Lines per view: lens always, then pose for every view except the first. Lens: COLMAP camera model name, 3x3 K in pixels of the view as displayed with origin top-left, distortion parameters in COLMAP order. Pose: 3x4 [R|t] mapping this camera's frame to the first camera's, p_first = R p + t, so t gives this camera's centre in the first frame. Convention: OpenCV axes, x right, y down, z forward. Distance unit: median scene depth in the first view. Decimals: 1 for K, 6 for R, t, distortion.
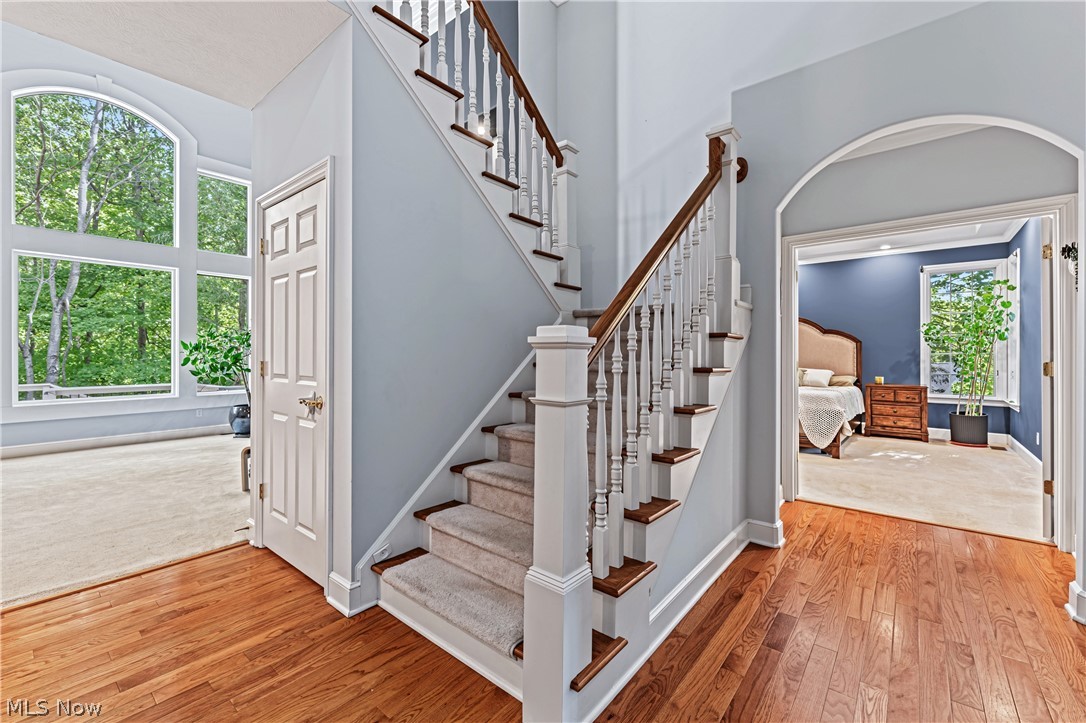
lens RADIAL K [[454.2, 0, 539.0], [0, 454.2, 353.8], [0, 0, 1]] dist [-0.002076, -0.000125]
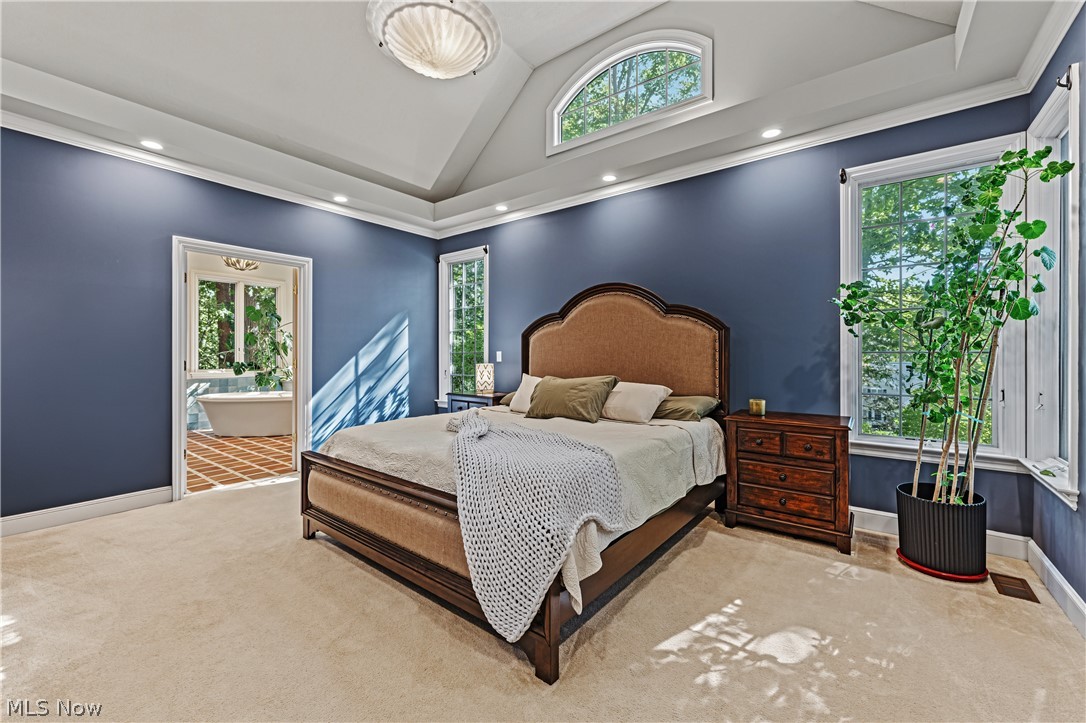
lens RADIAL K [[438.1, 0, 542.7], [0, 438.1, 352.1], [0, 0, 1]] dist [0.001928, 0.000077]
pose [[0.999263, 0.000214, 0.038373, 0.534505], [-0.000088, 0.999995, -0.003276, 0.001764], [-0.038374, 0.003270, 0.999258, 0.575859]]
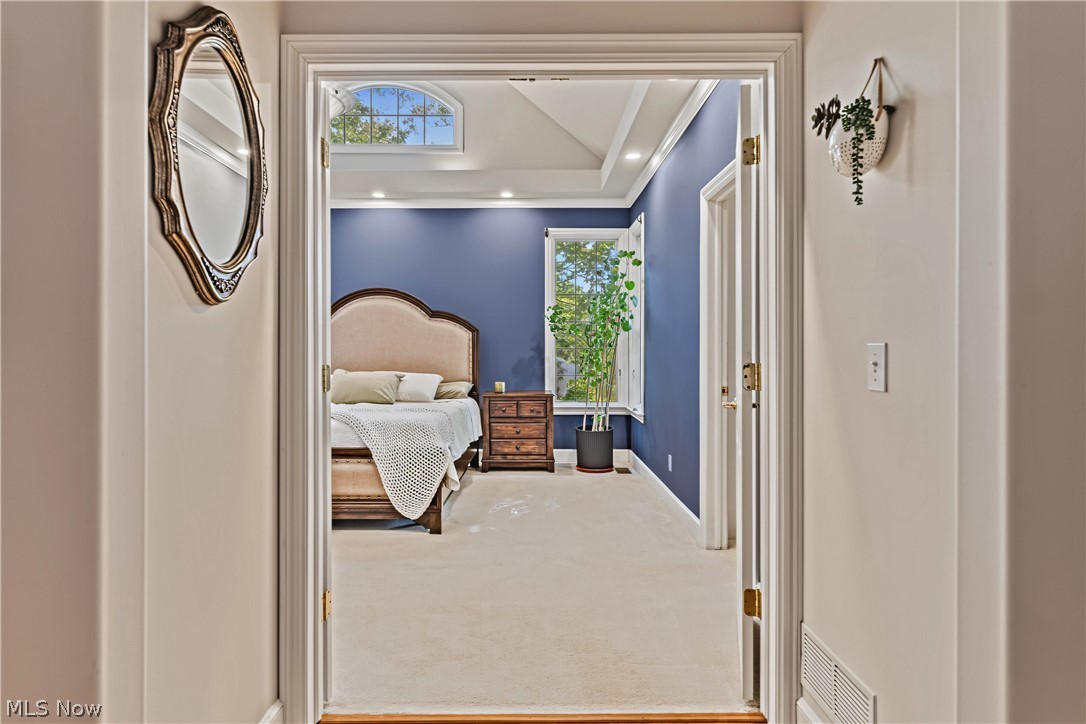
lens RADIAL K [[596.9, 0, 534.9], [0, 596.9, 346.9], [0, 0, 1]] dist [0.001277, 0.000132]
pose [[0.768549, 0.000647, 0.639791, 0.226567], [0.001261, 0.999996, -0.002526, -0.000013], [-0.639790, 0.002748, 0.768545, 0.288367]]
